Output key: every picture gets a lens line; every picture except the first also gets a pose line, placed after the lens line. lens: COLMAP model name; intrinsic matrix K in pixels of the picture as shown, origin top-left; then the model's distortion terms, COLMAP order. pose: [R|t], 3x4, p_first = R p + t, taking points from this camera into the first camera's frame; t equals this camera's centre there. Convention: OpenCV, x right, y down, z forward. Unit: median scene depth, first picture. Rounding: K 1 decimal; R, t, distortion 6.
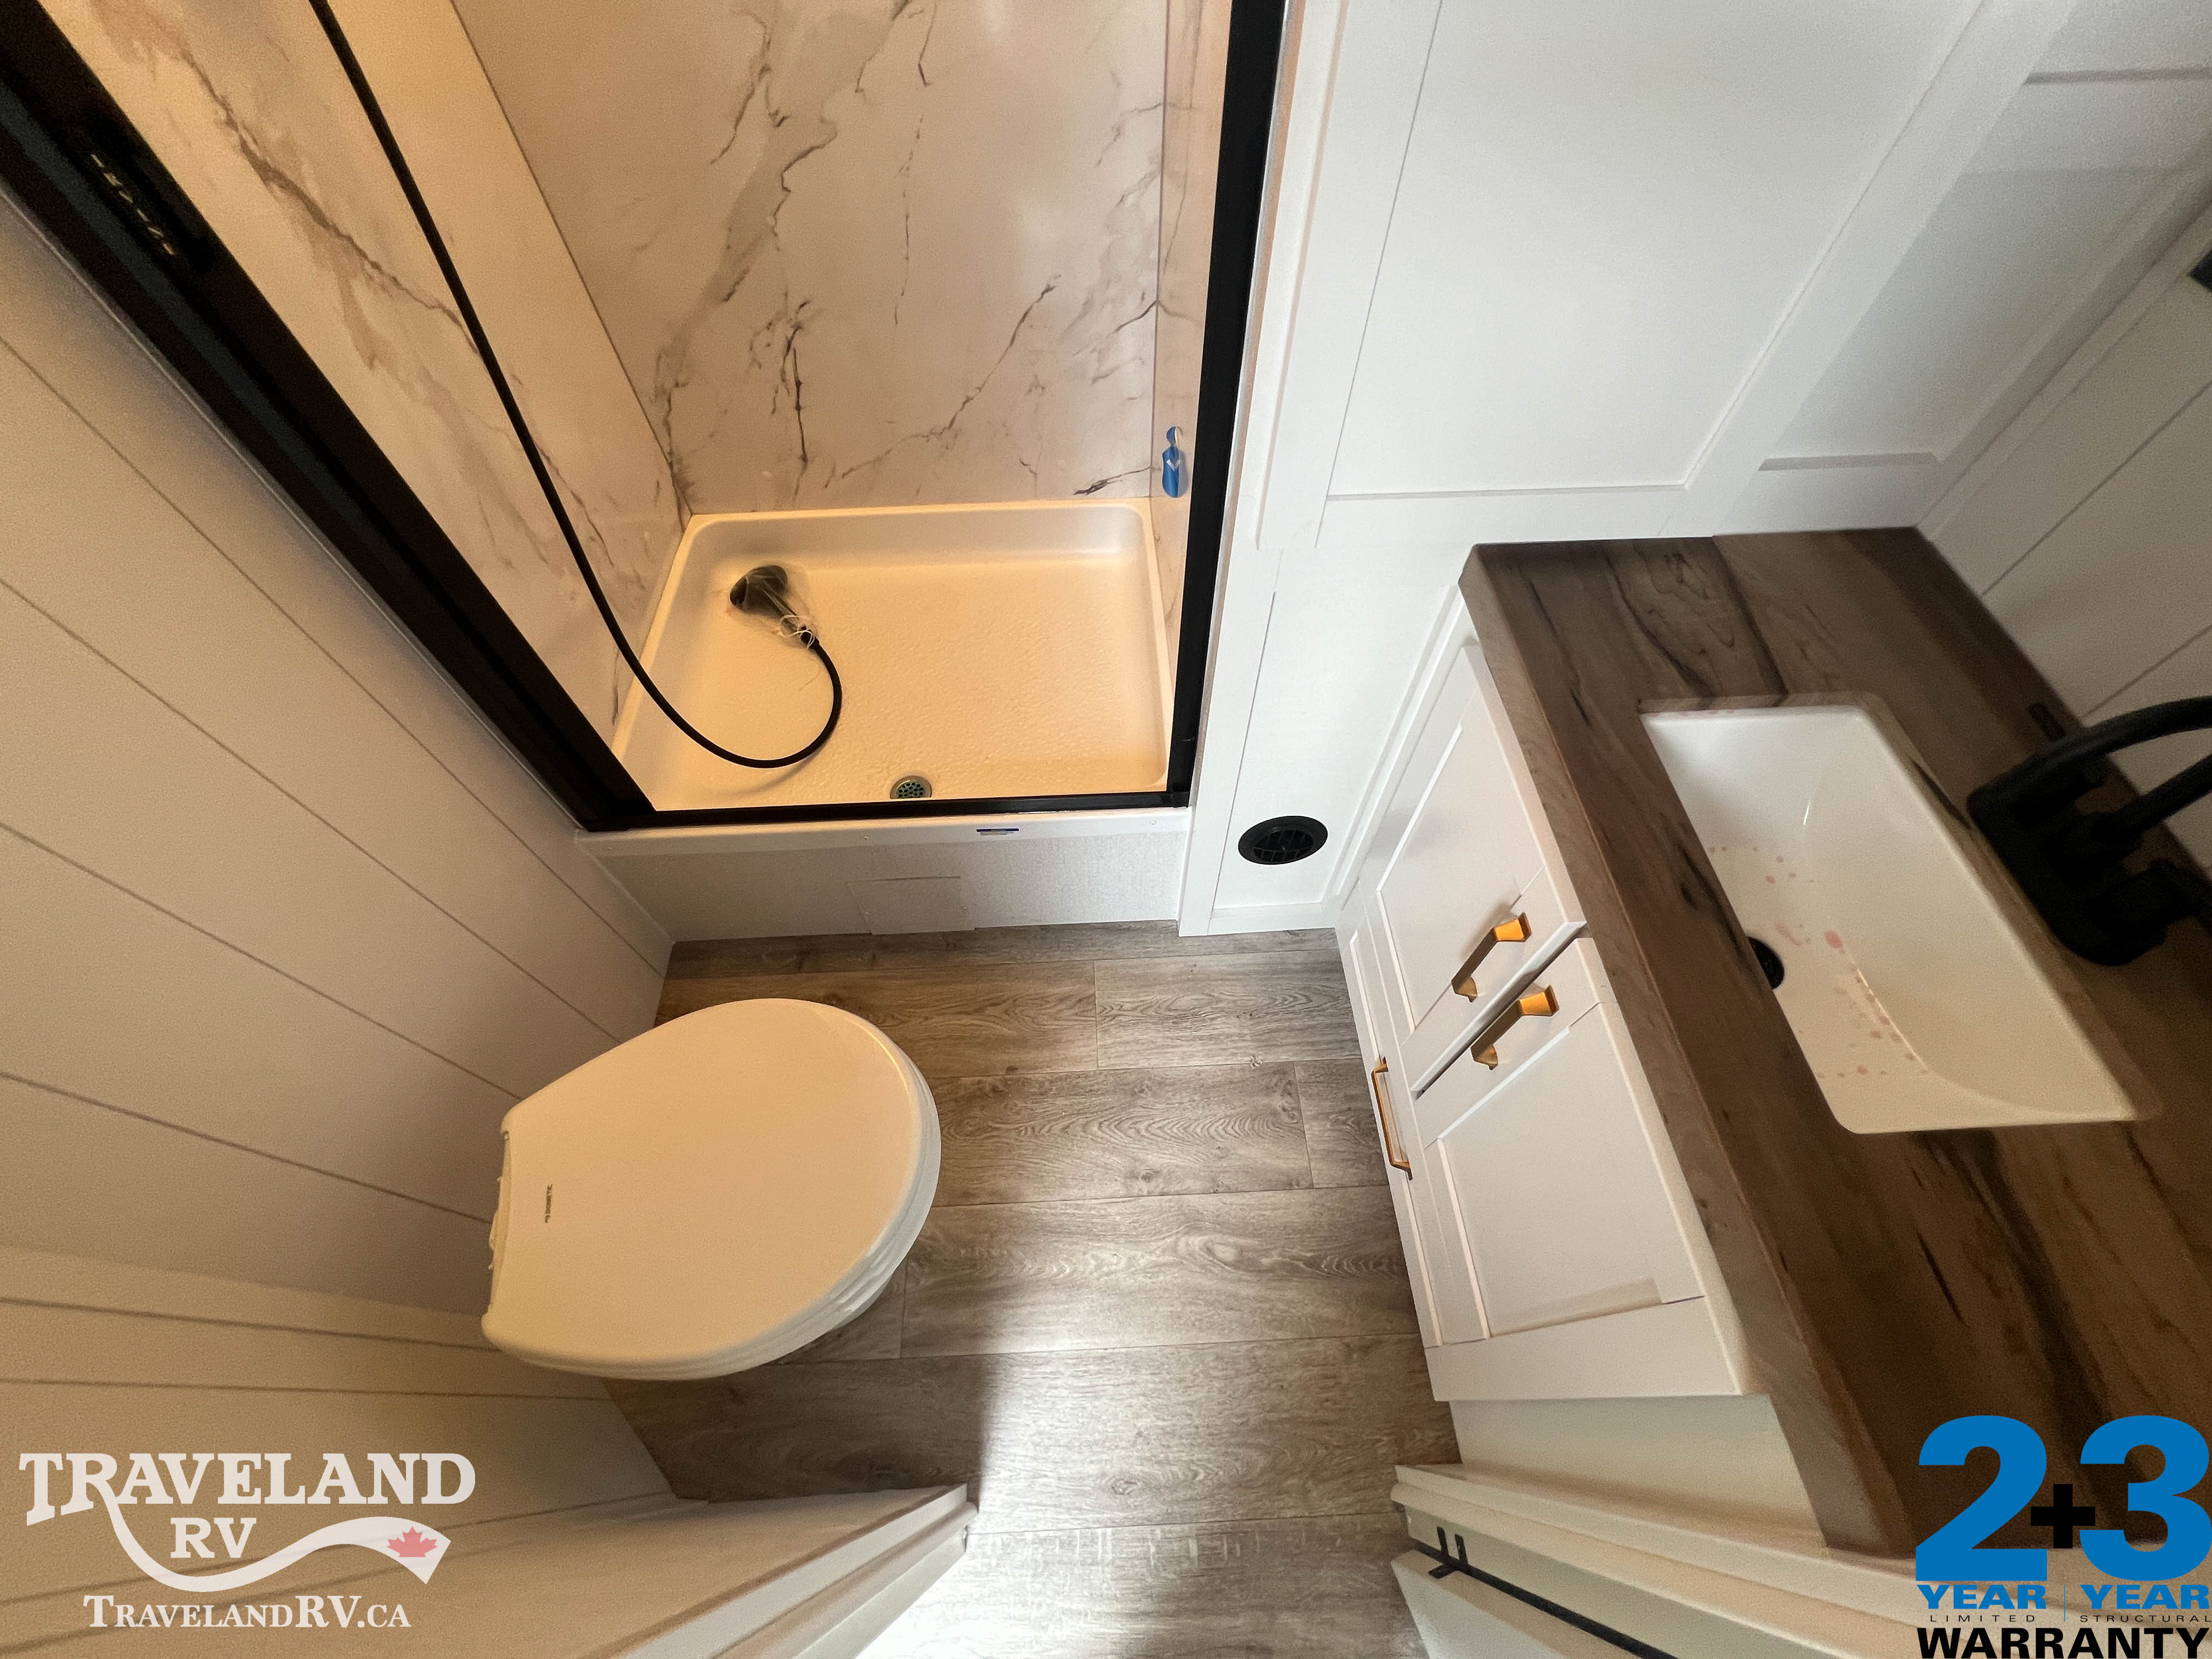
lens RADIAL K [[883.7, 0, 1105.7], [0, 883.7, 823.5], [0, 0, 1]] dist [-0.002237, 0.000462]
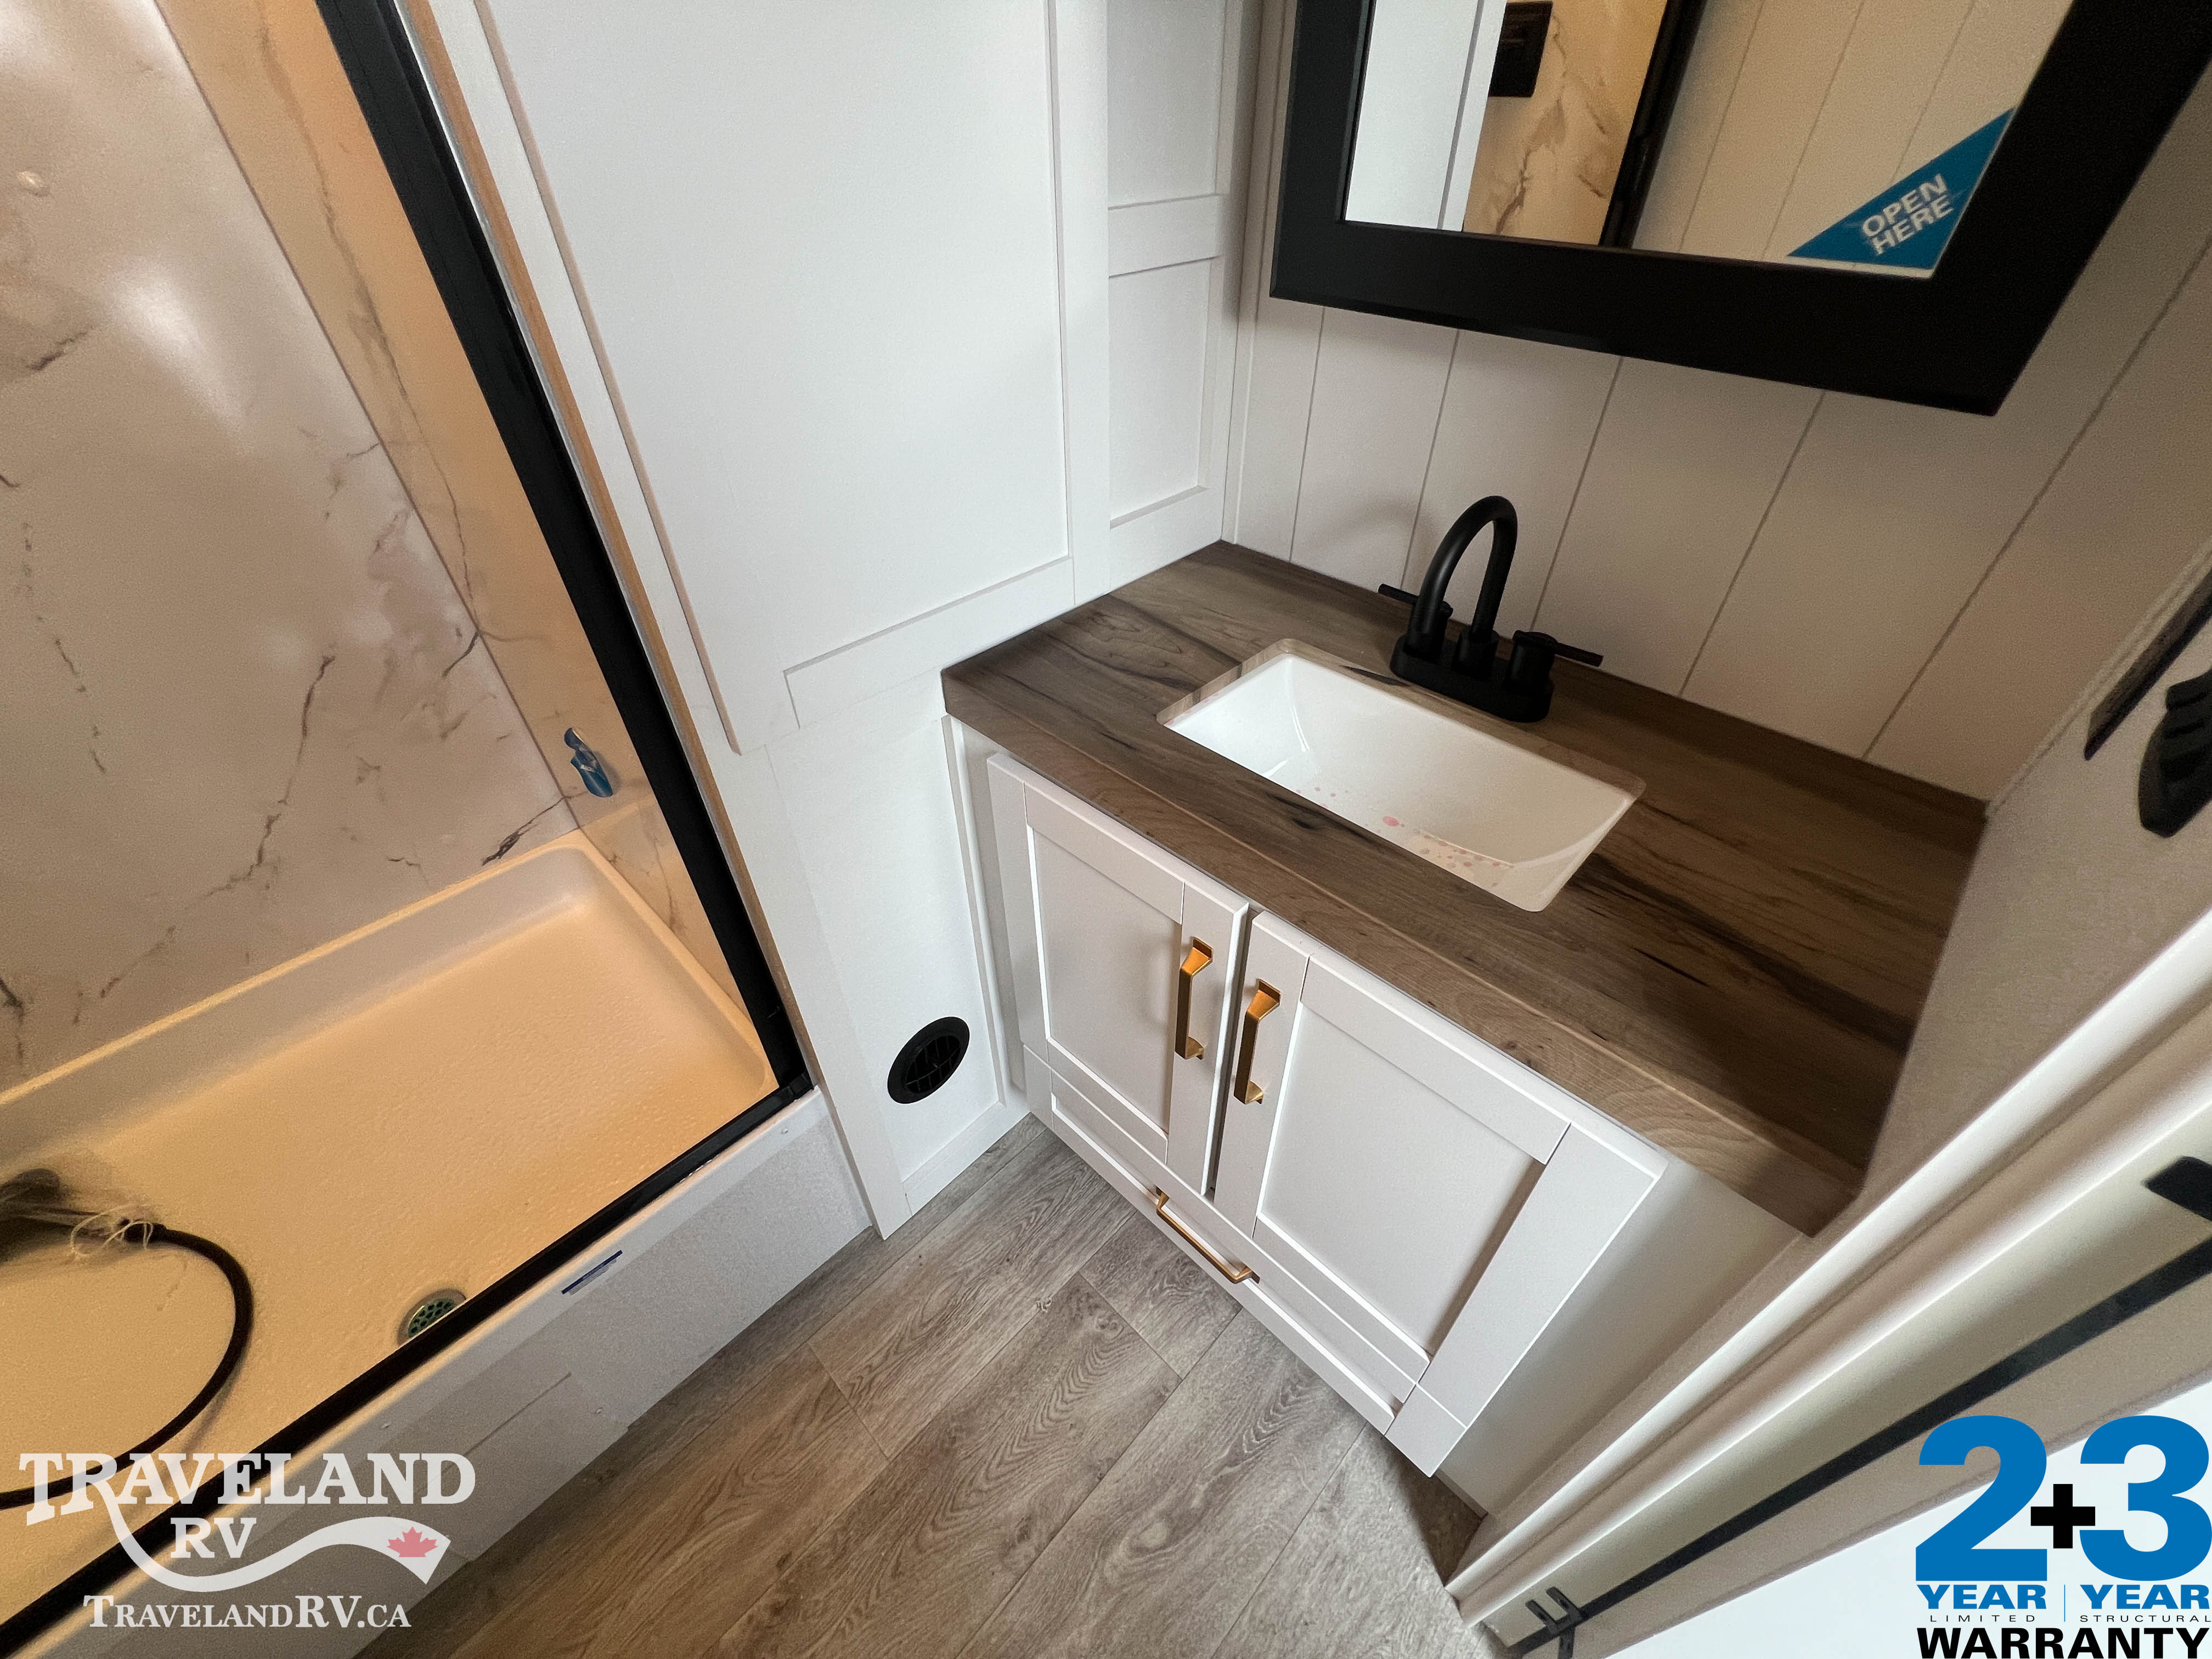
lens RADIAL K [[883.7, 0, 1101.9], [0, 883.7, 828.7], [0, 0, 1]] dist [-0.002237, 0.000462]
pose [[0.733372, -0.437360, 0.520463, -0.032063], [0.570346, 0.812454, -0.120933, 0.036024], [-0.369960, 0.385532, 0.845277, 0.094993]]
